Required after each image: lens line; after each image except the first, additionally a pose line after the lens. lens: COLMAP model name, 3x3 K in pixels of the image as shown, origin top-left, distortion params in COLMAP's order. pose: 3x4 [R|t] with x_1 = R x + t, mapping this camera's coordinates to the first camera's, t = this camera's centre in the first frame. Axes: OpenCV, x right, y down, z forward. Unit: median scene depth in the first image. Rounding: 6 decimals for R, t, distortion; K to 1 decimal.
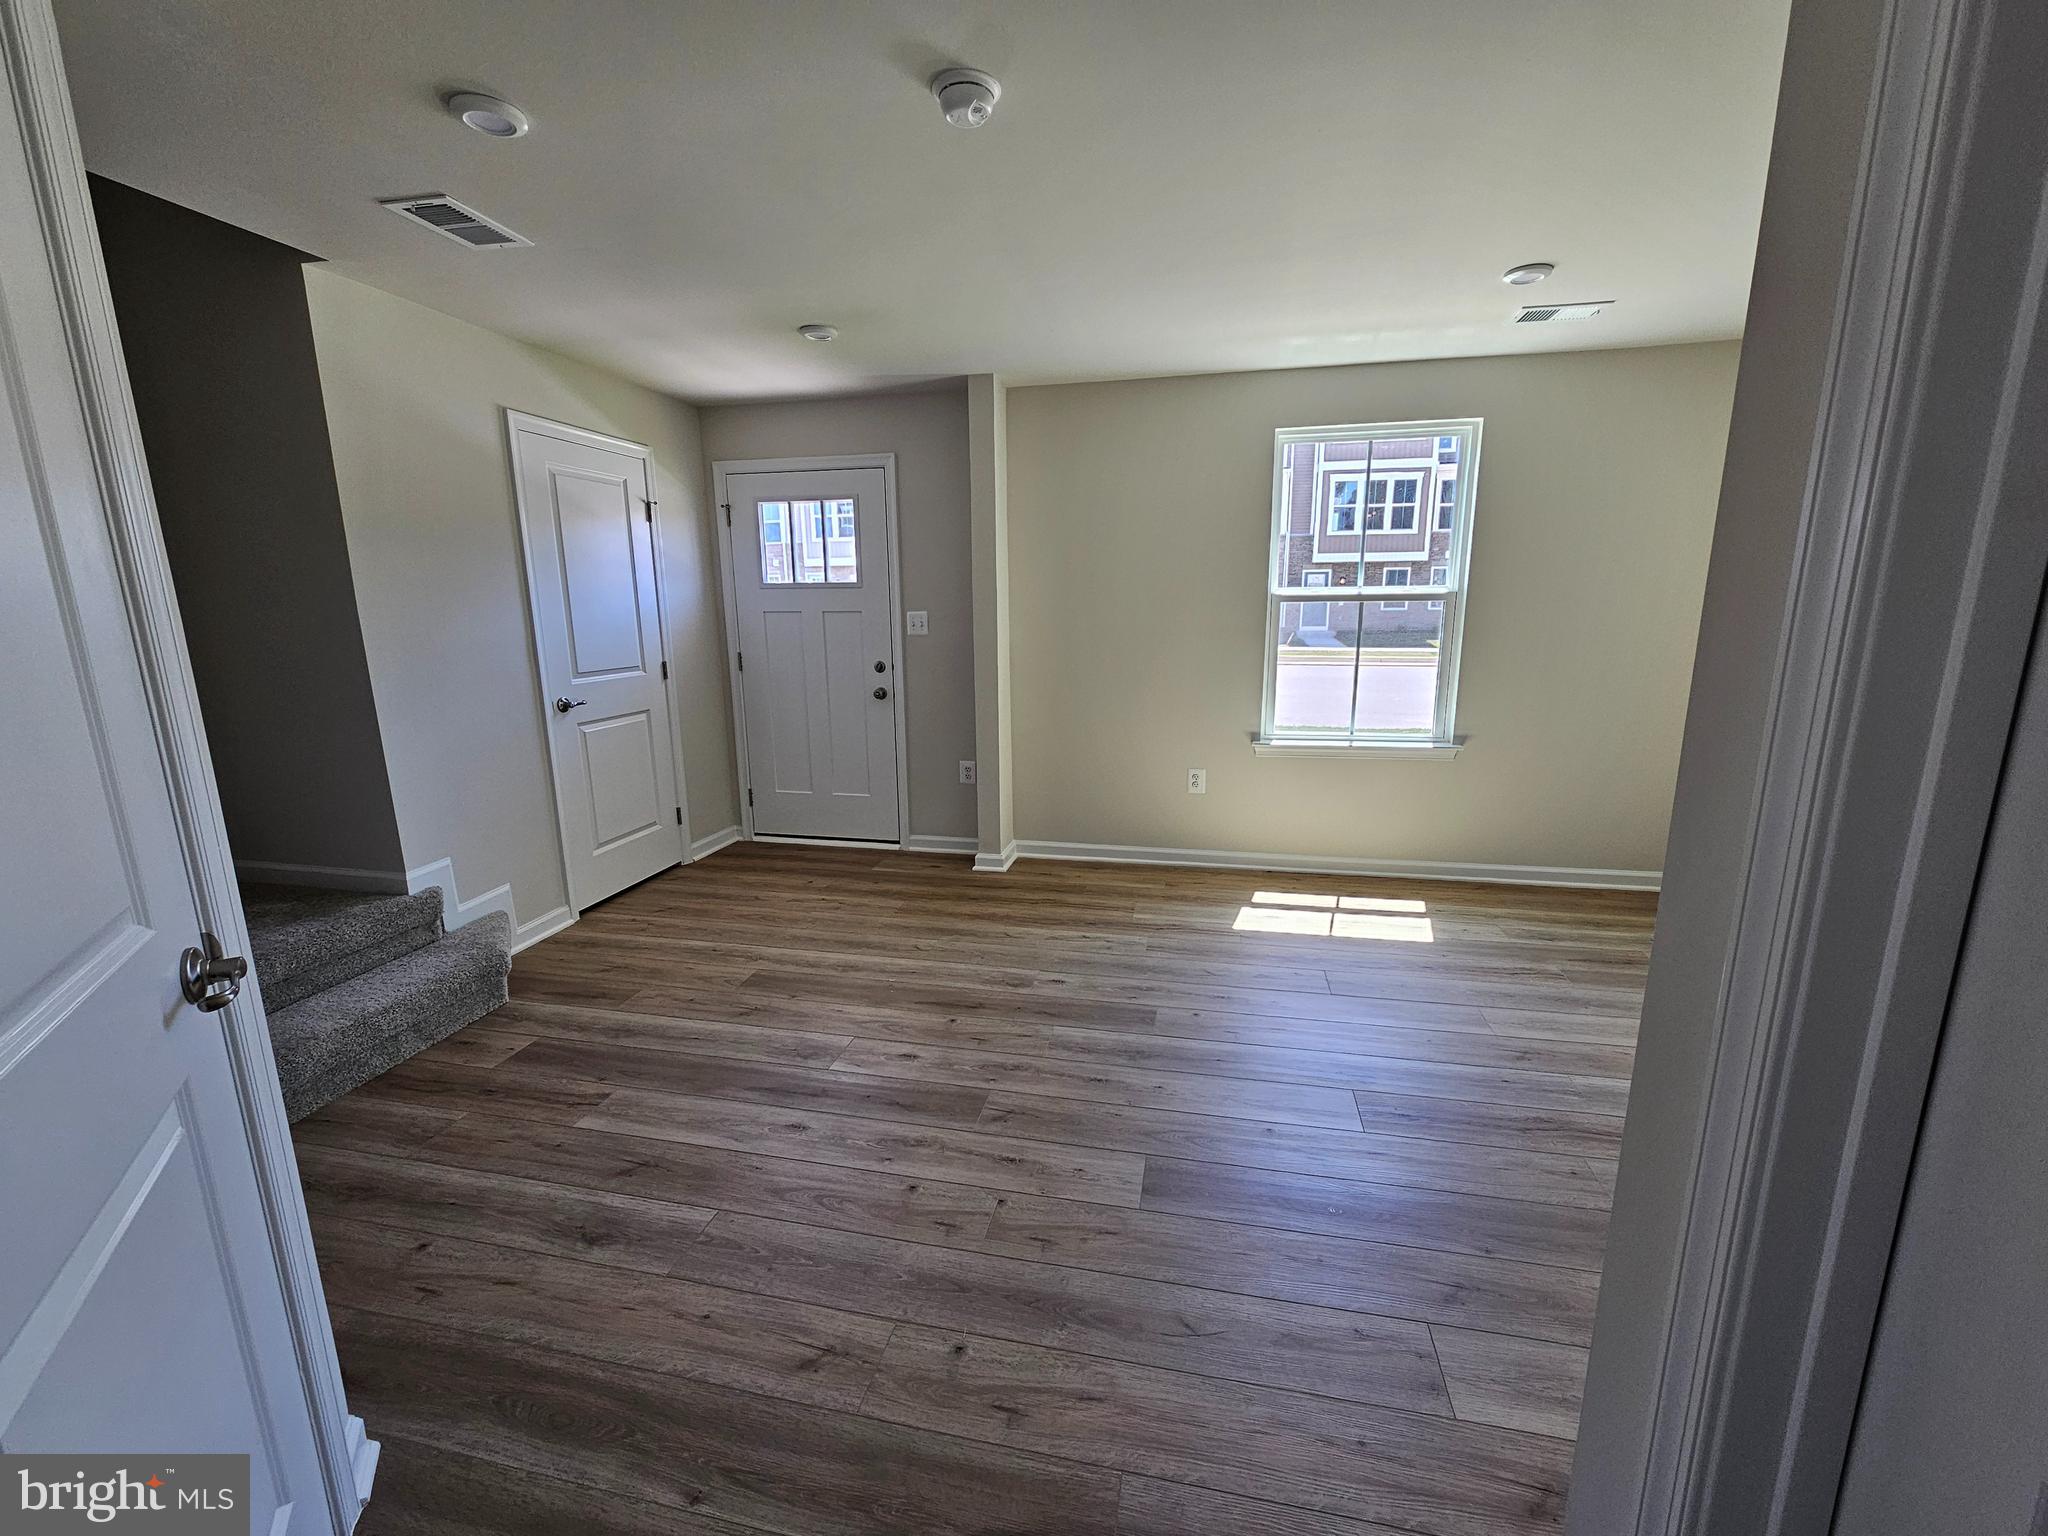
lens RADIAL K [[834.9, 0, 1028.5], [0, 834.9, 772.5], [0, 0, 1]] dist [0.002883, -0.003841]
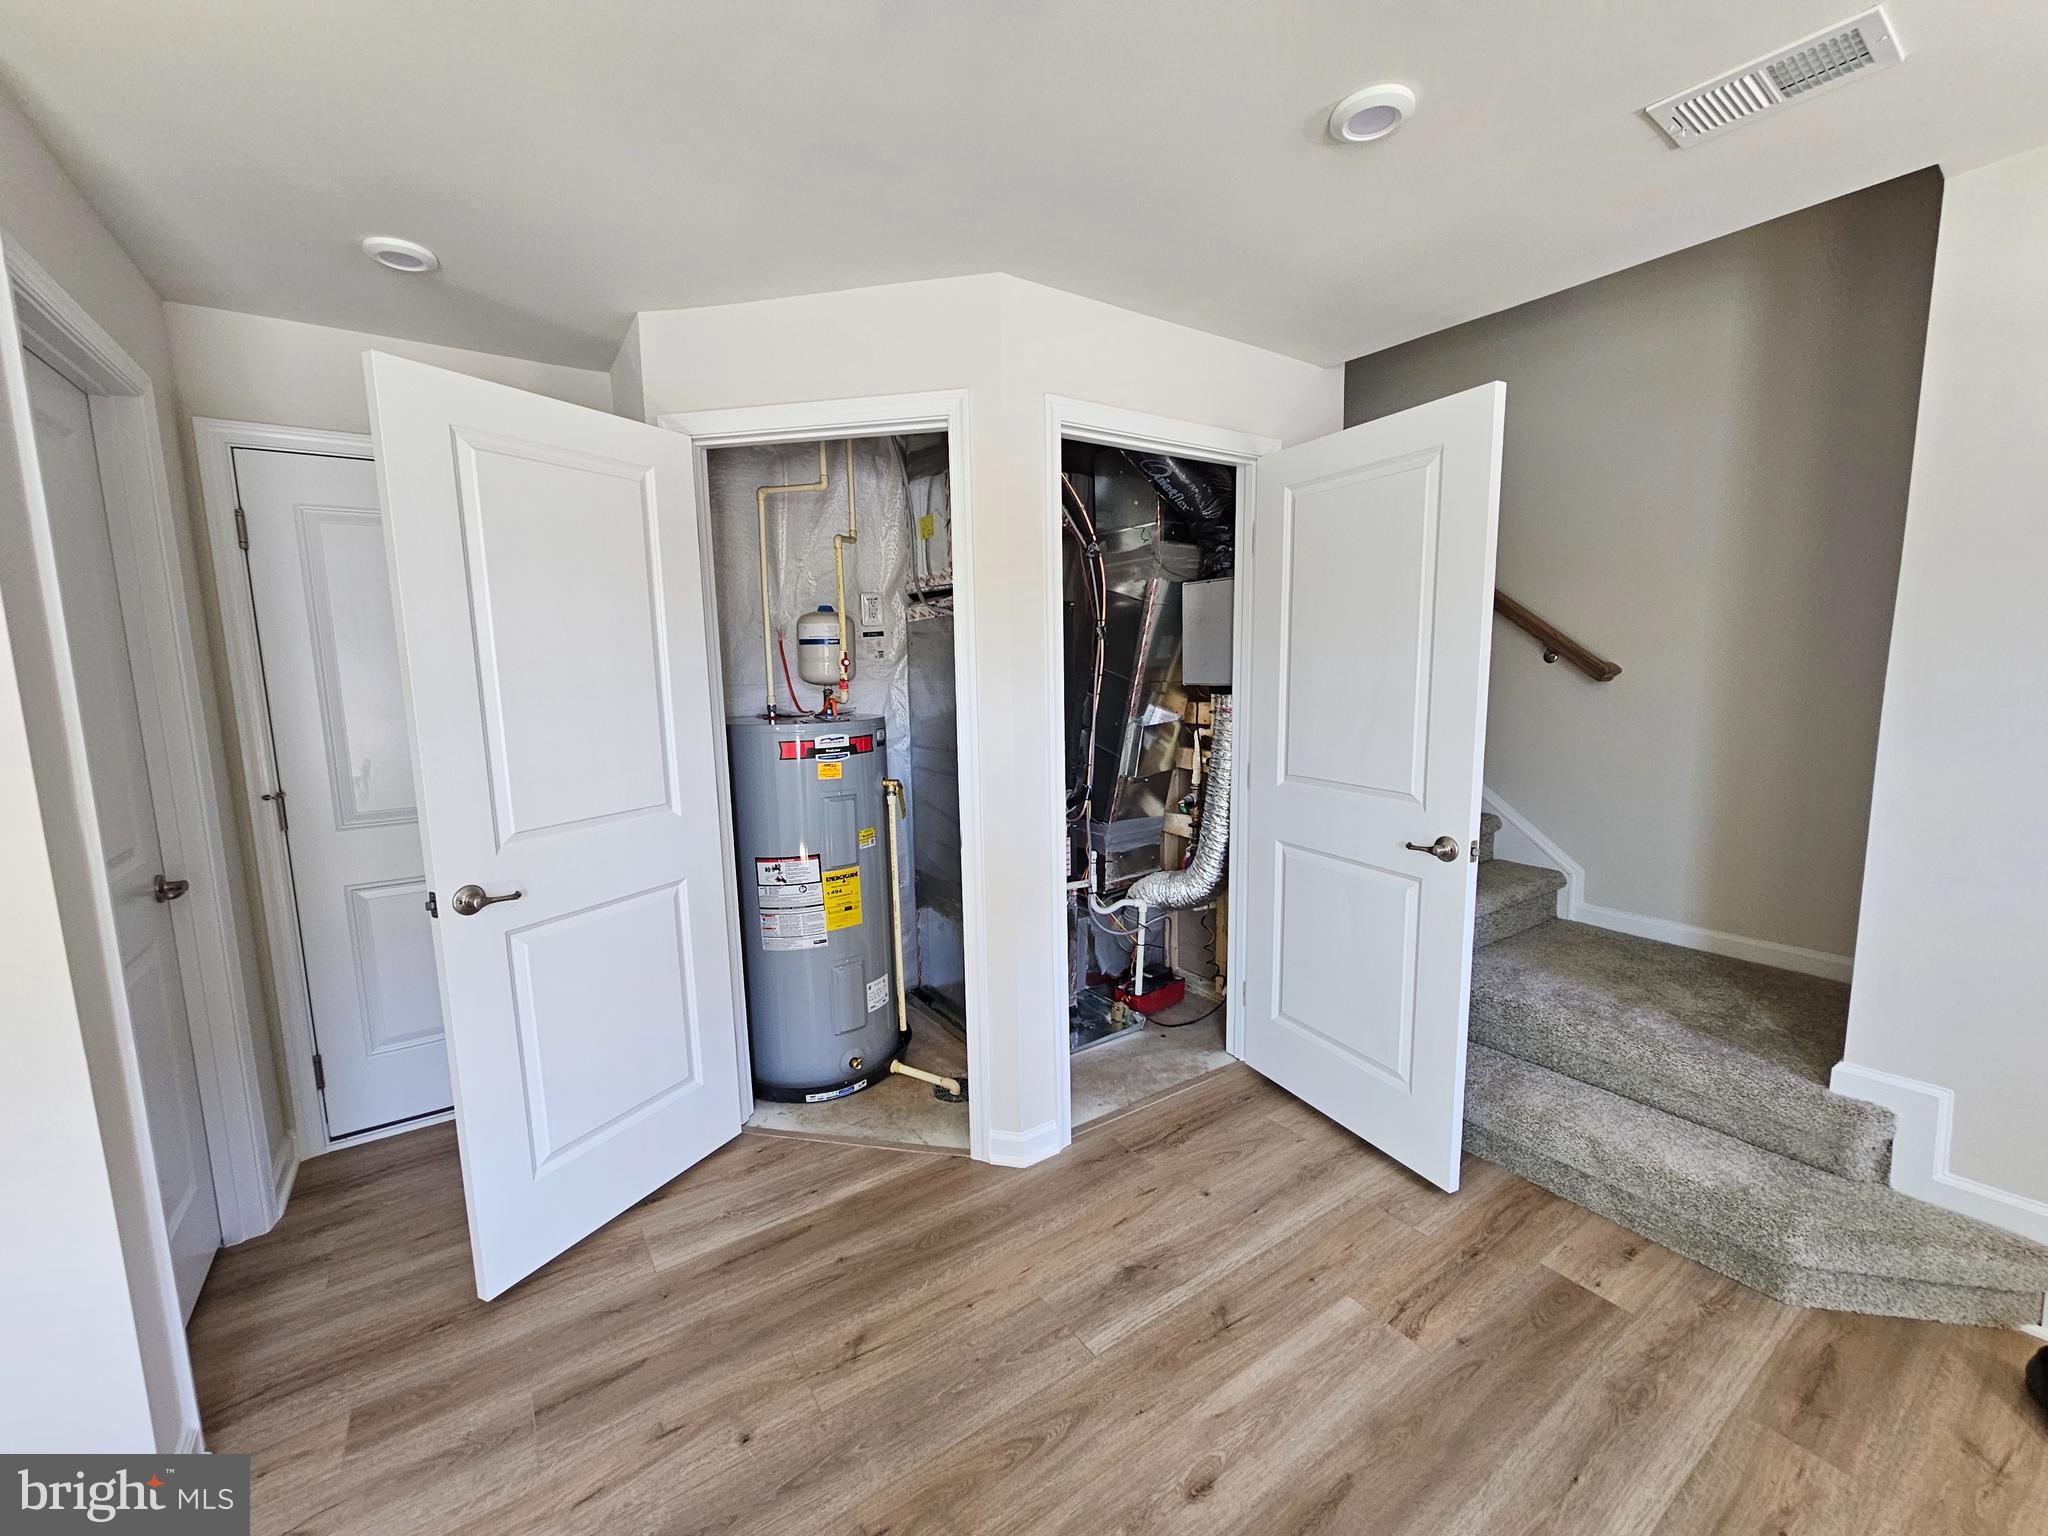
lens RADIAL K [[832.6, 0, 1027.9], [0, 832.6, 771.9], [0, 0, 1]] dist [-0.002207, 0.001241]
pose [[-0.682659, 0.122516, -0.720393, 0.200102], [-0.124322, 0.952000, 0.279715, -0.255875], [0.720084, 0.280511, -0.634660, 1.080446]]
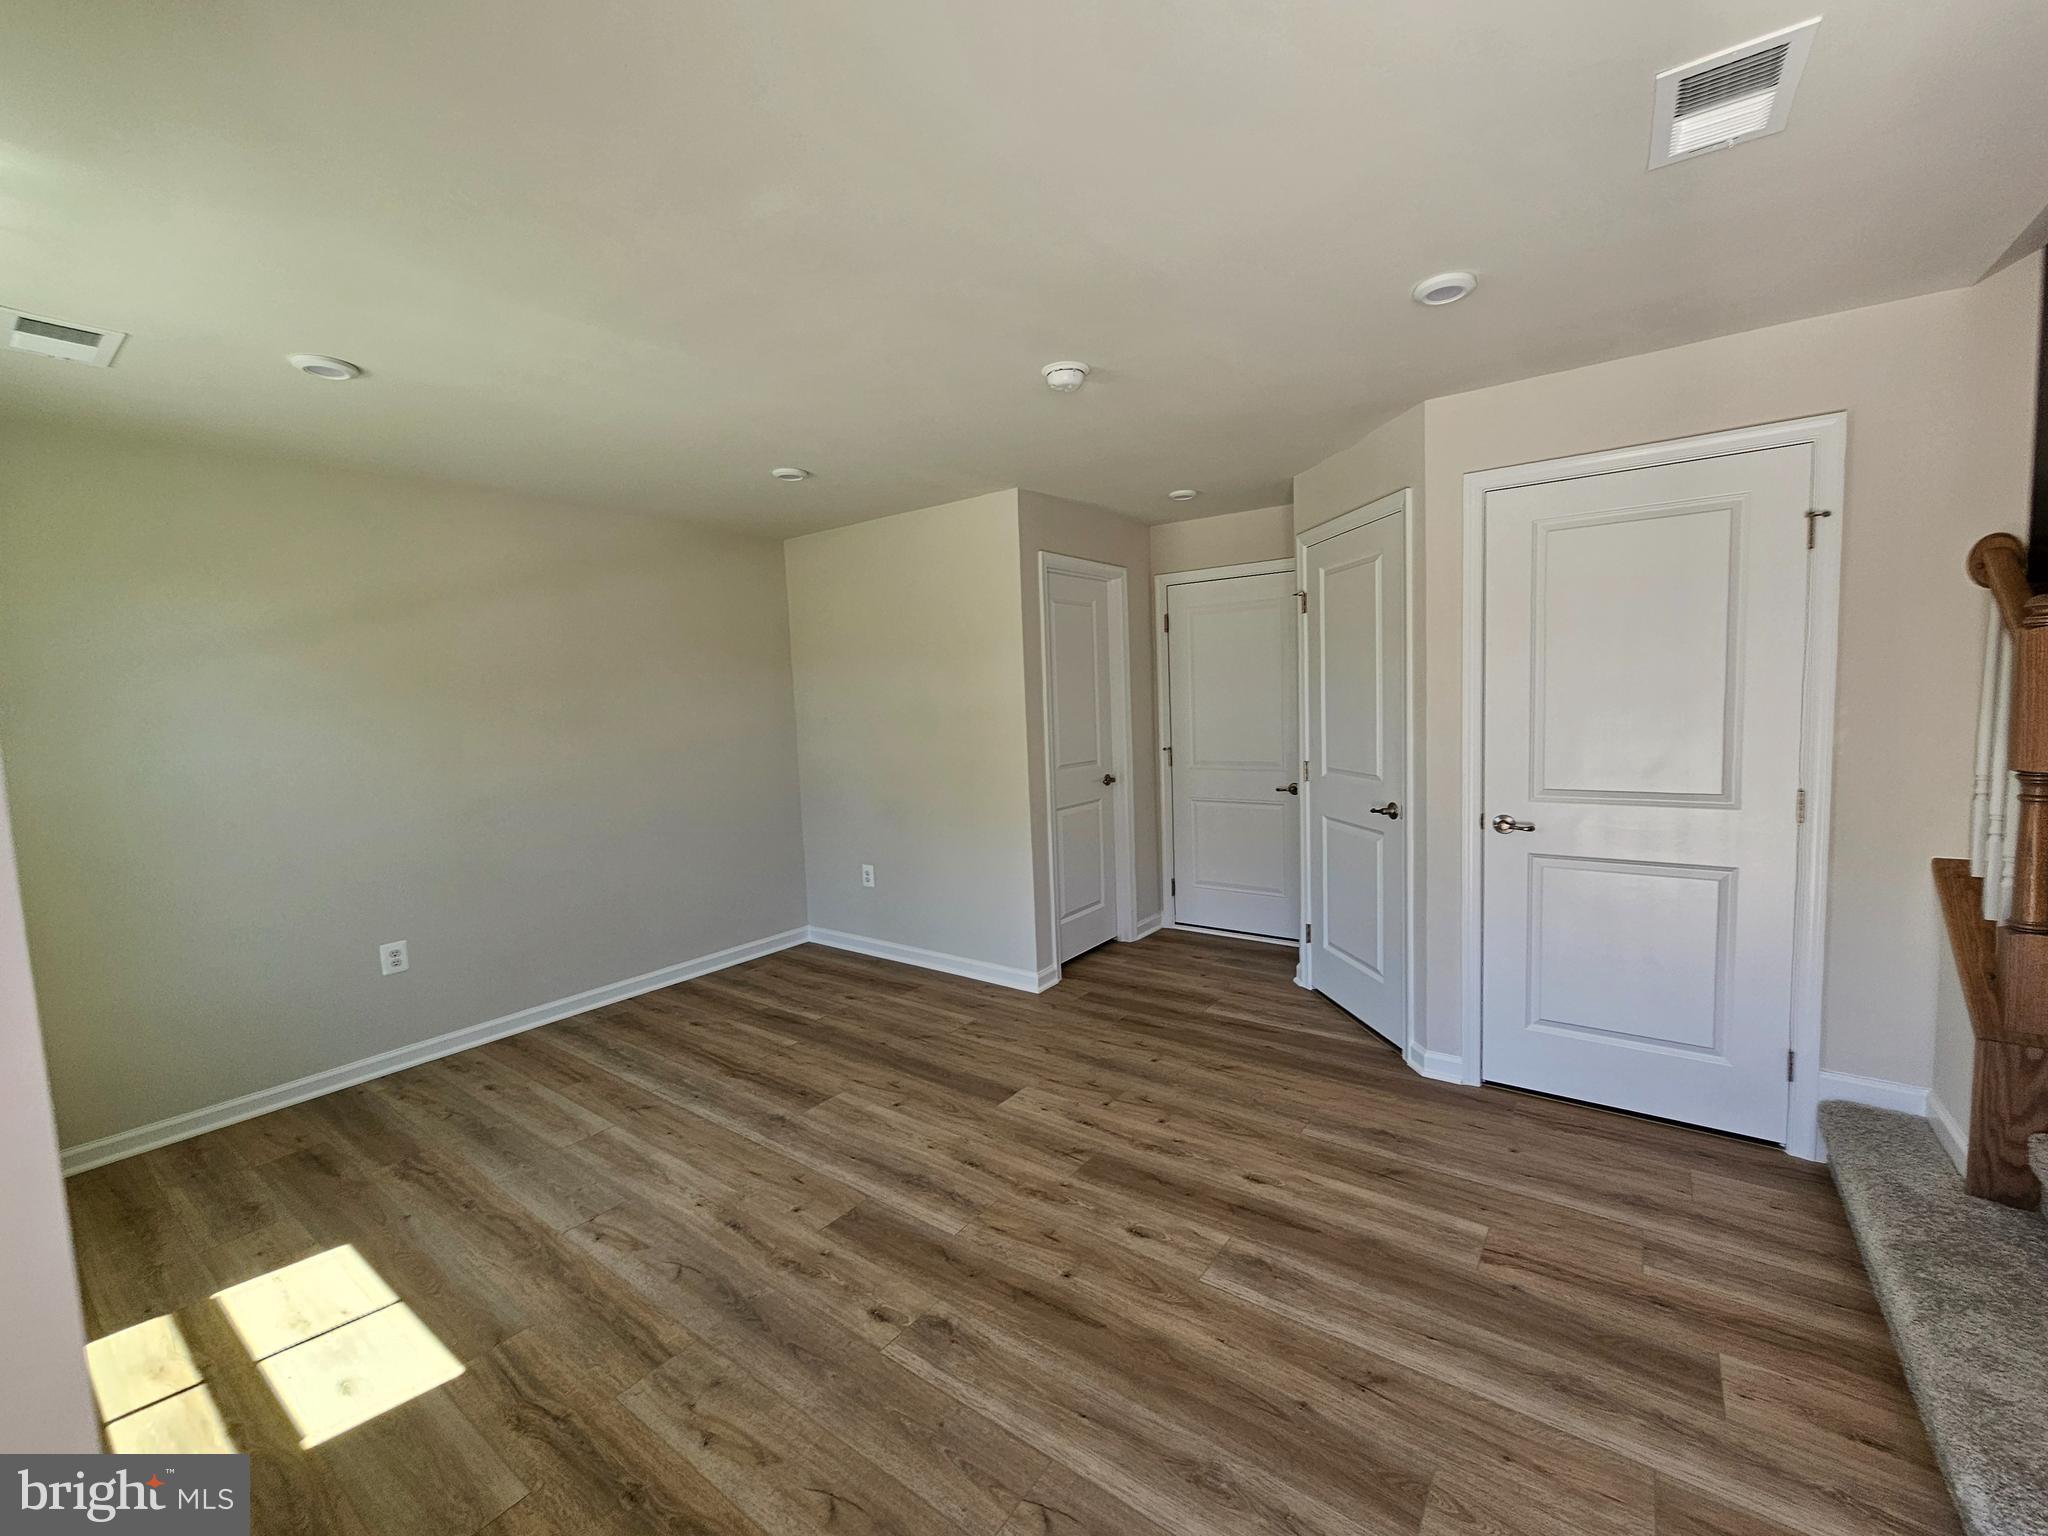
lens RADIAL K [[842.4, 0, 1037.8], [0, 842.4, 769.4], [0, 0, 1]] dist [-0.000064, 0.000898]
pose [[-0.916278, 0.009282, 0.400435, -0.433309], [0.126781, 0.955051, 0.267963, -0.392469], [-0.379949, 0.296296, -0.876269, 1.787768]]
